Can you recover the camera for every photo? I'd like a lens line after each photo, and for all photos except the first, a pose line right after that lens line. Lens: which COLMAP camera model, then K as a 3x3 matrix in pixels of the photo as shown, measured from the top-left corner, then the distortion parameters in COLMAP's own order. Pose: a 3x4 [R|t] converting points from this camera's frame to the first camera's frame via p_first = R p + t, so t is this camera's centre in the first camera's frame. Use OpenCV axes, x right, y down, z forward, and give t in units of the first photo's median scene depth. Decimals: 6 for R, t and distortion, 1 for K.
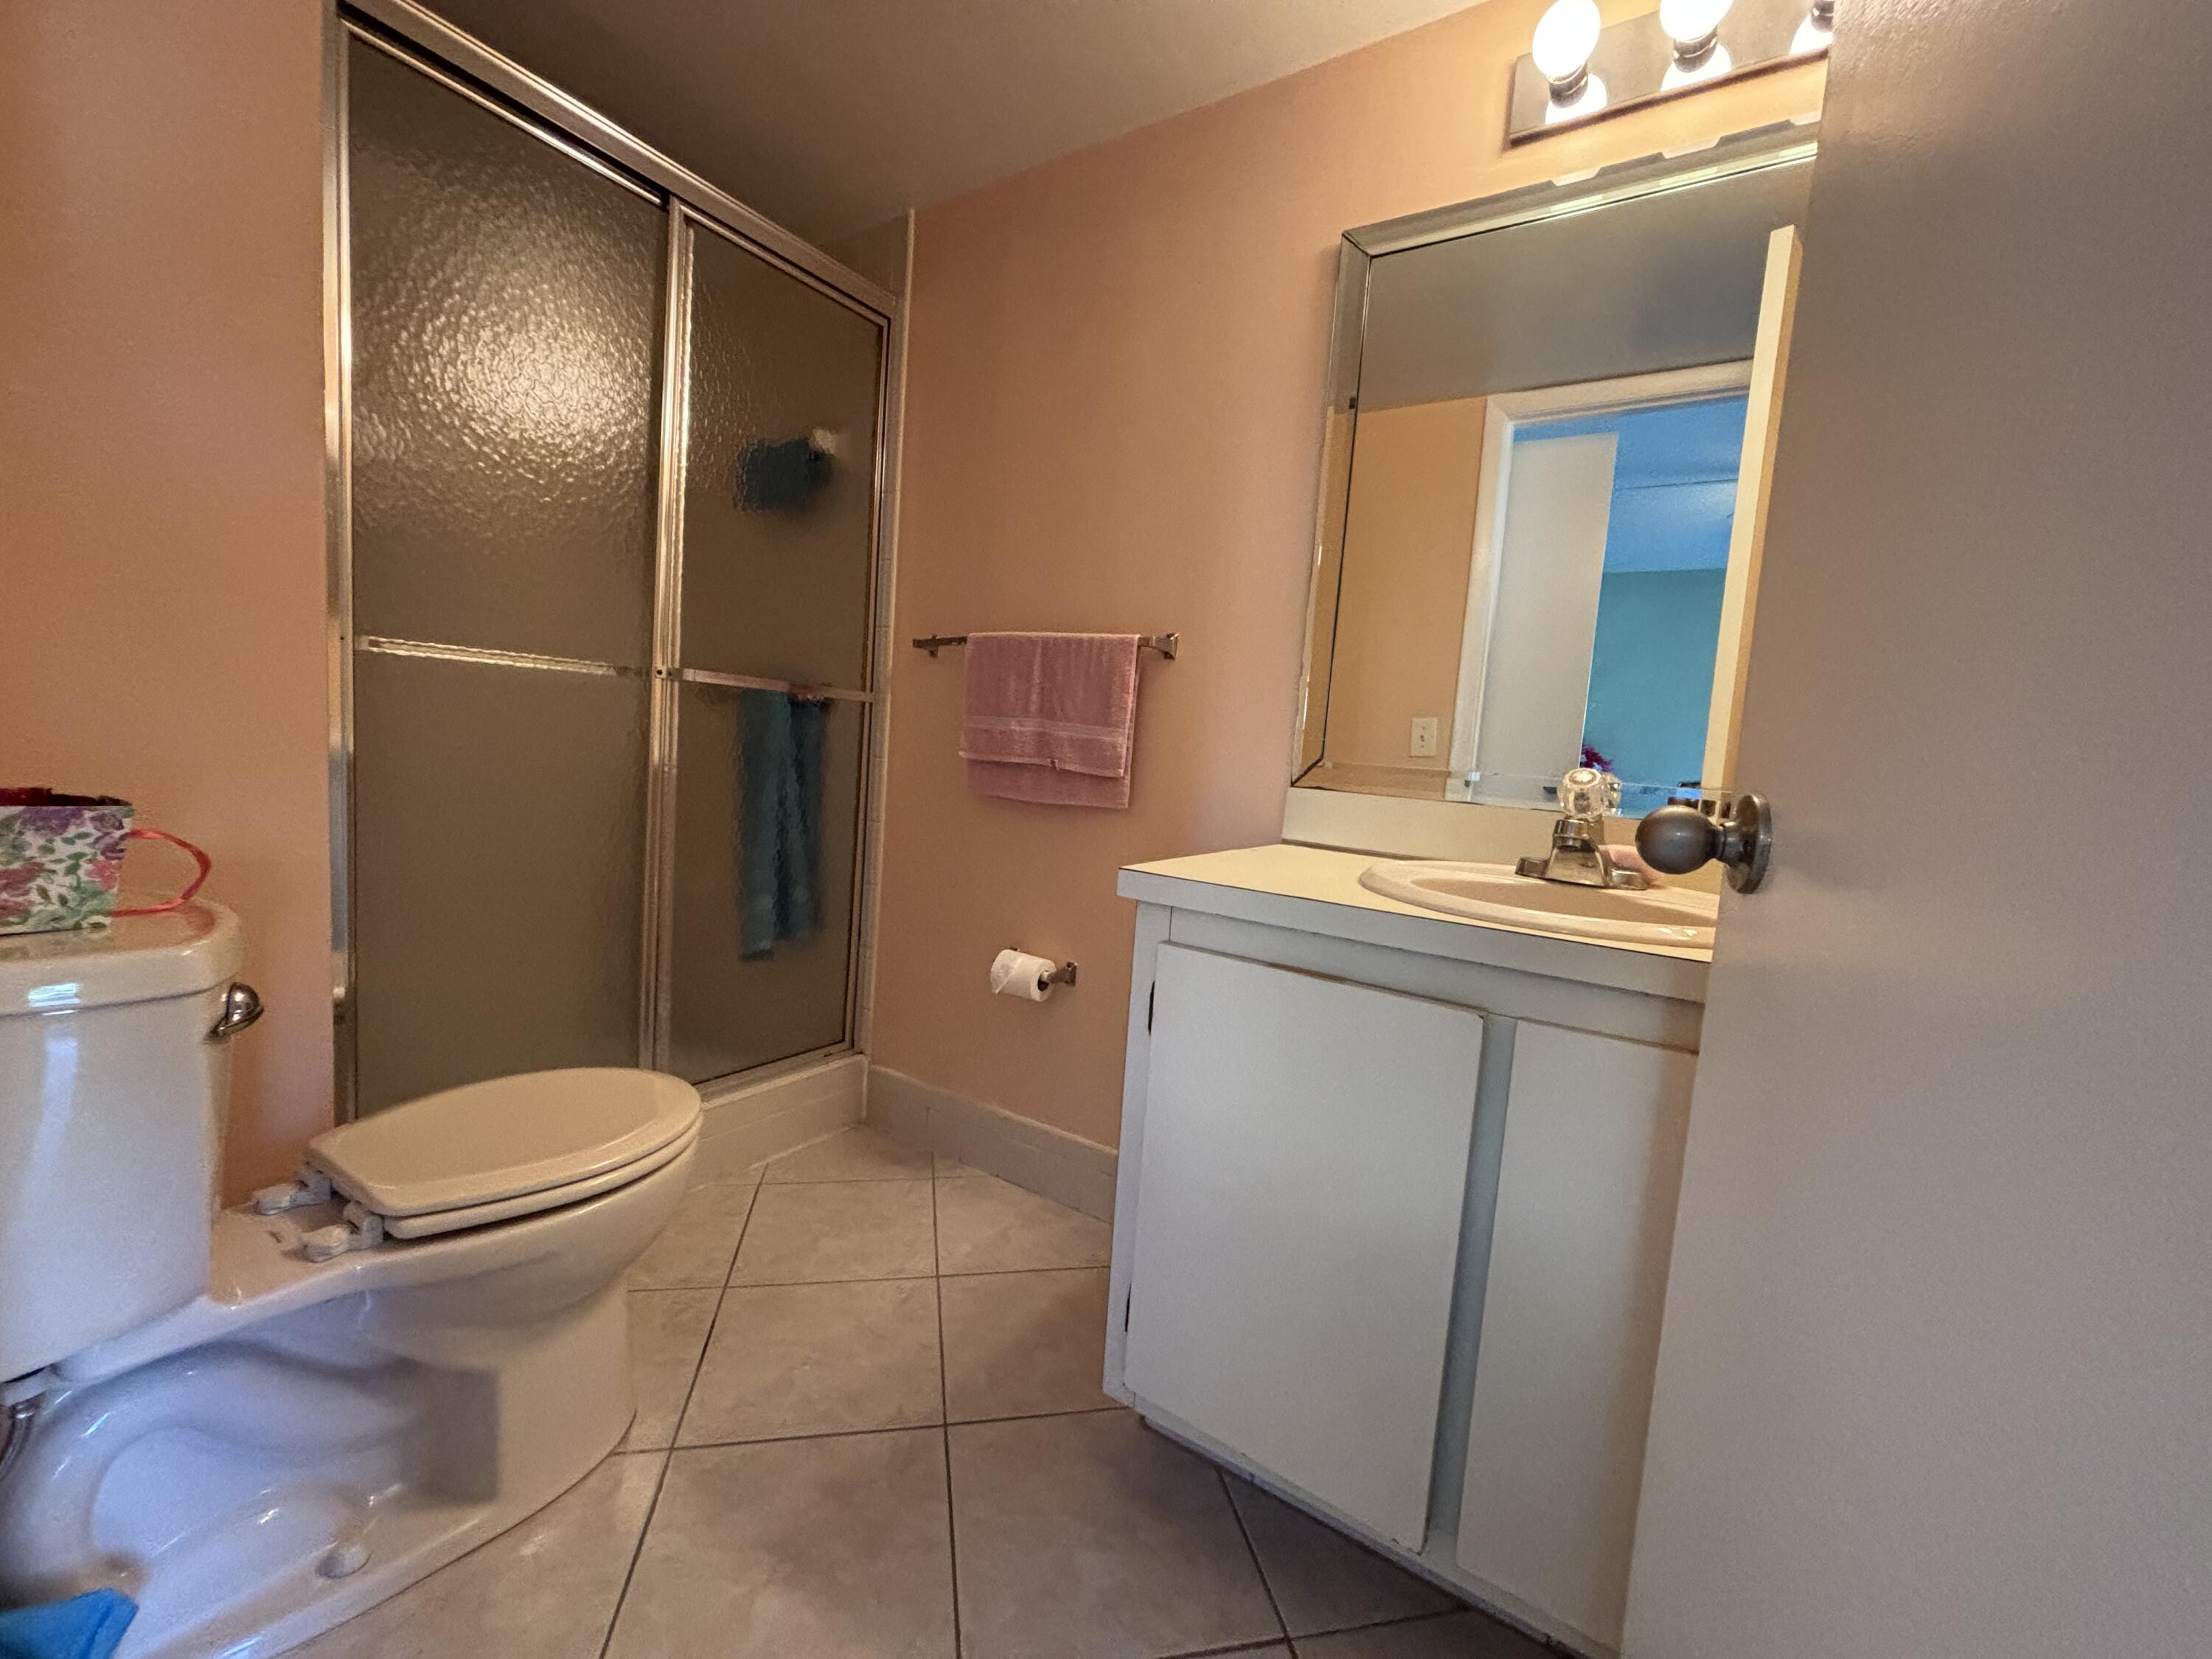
lens RADIAL K [[884.9, 0, 1102.9], [0, 884.9, 825.1], [0, 0, 1]] dist [0.003383, 0.000788]
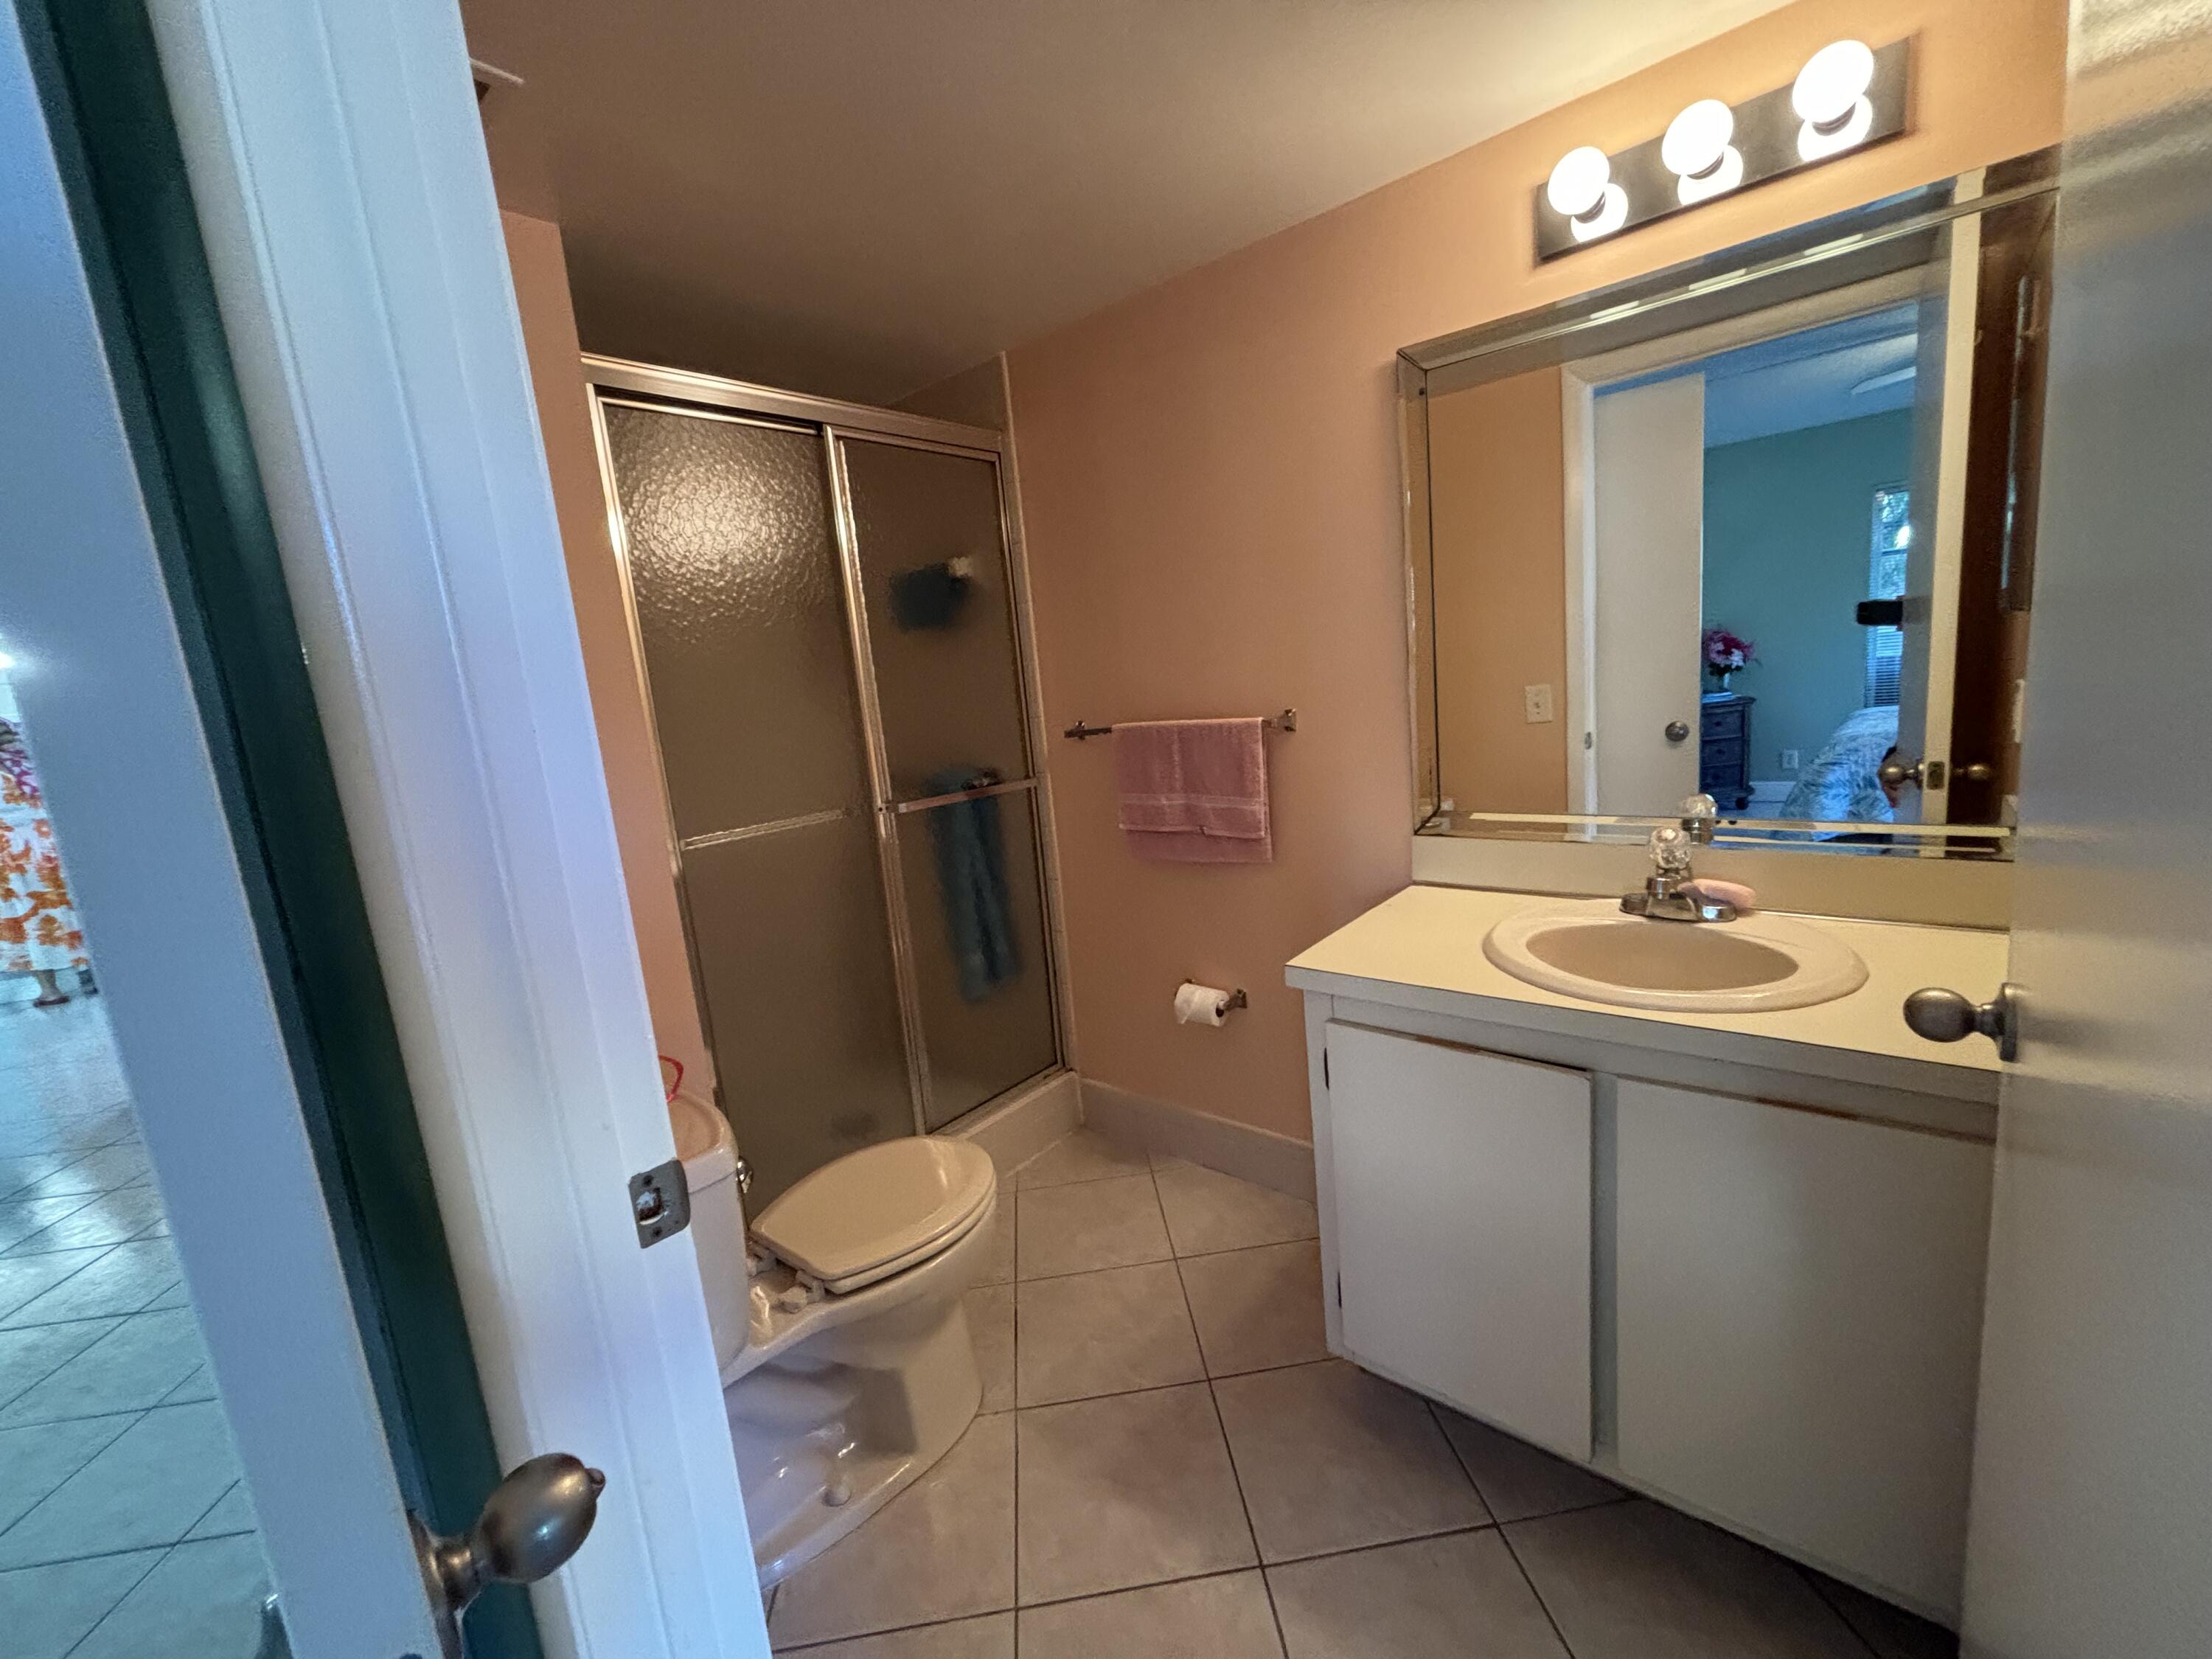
lens RADIAL K [[884.9, 0, 1103.1], [0, 884.9, 823.7], [0, 0, 1]] dist [0.003383, 0.000788]
pose [[0.979513, -0.144172, -0.140601, -0.020719], [0.155040, 0.985452, 0.069623, -0.194891], [0.128518, -0.089996, 0.987615, -0.191289]]
